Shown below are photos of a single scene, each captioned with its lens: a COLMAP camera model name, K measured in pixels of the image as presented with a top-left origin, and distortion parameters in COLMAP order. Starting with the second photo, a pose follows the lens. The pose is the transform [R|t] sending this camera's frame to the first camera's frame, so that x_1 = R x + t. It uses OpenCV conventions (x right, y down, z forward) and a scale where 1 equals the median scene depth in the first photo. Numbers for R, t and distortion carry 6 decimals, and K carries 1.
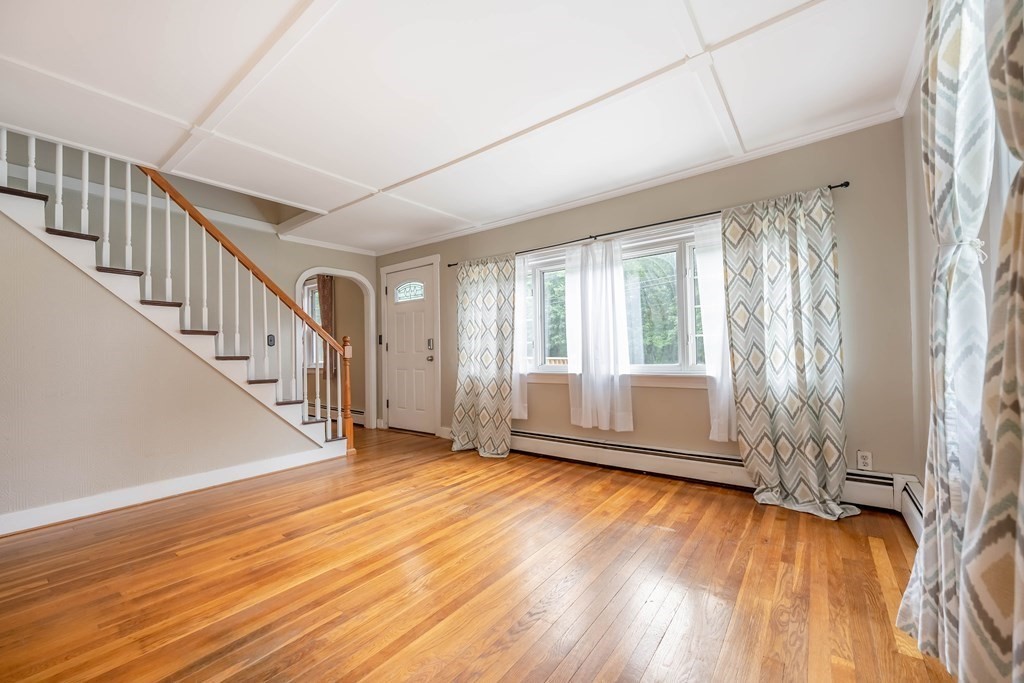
lens RADIAL K [[403.5, 0, 514.1], [0, 403.5, 345.3], [0, 0, 1]] dist [-0.002403, -0.000018]
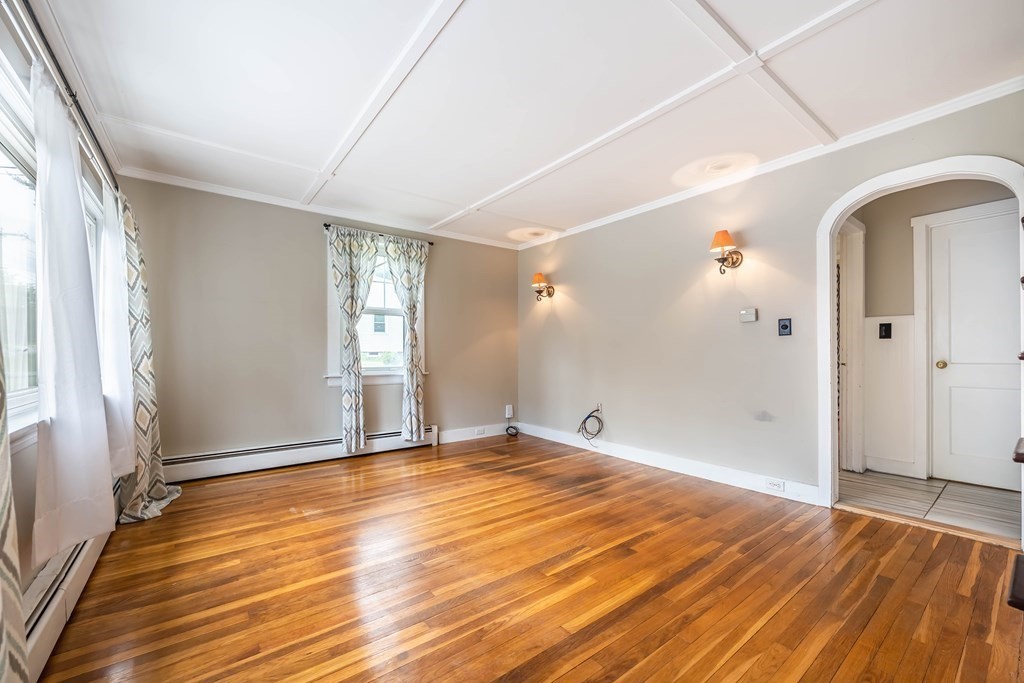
lens RADIAL K [[416.3, 0, 514.2], [0, 416.3, 357.4], [0, 0, 1]] dist [-0.000895, 0.000005]
pose [[-0.963216, 0.021604, 0.267859, -0.402392], [0.019101, 0.999746, -0.011949, 0.028100], [-0.268049, -0.006393, -0.963384, 1.398865]]
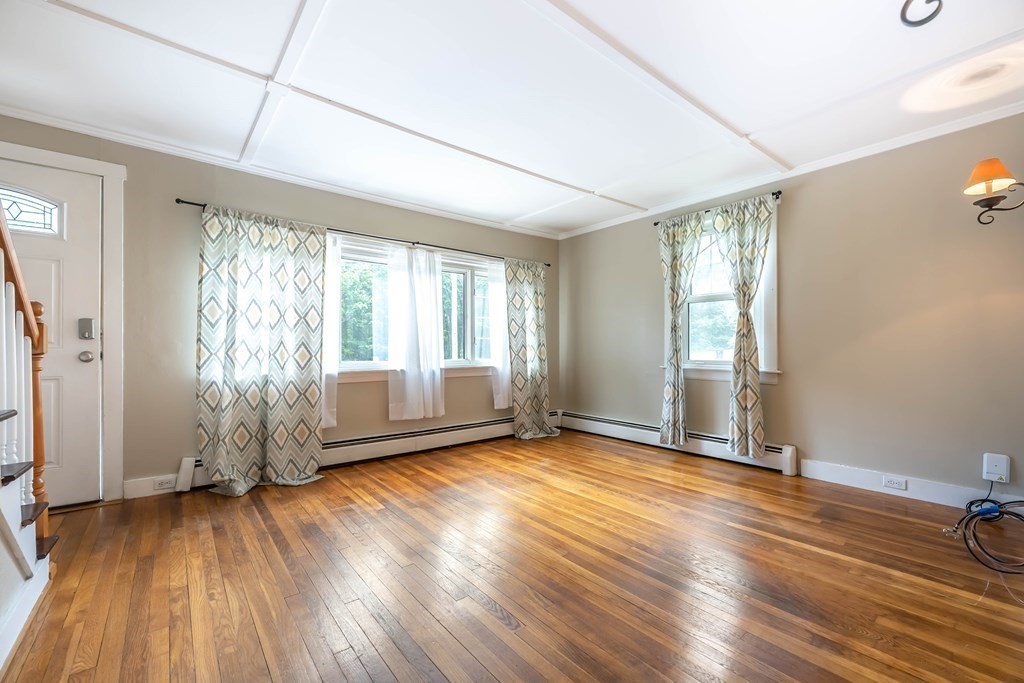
lens RADIAL K [[415.5, 0, 507.3], [0, 415.5, 349.1], [0, 0, 1]] dist [-0.007546, 0.000105]
pose [[0.246390, 0.018246, 0.968999, -0.890066], [-0.018772, 0.999725, -0.014051, 0.030405], [-0.968989, -0.014728, 0.246665, 0.526698]]
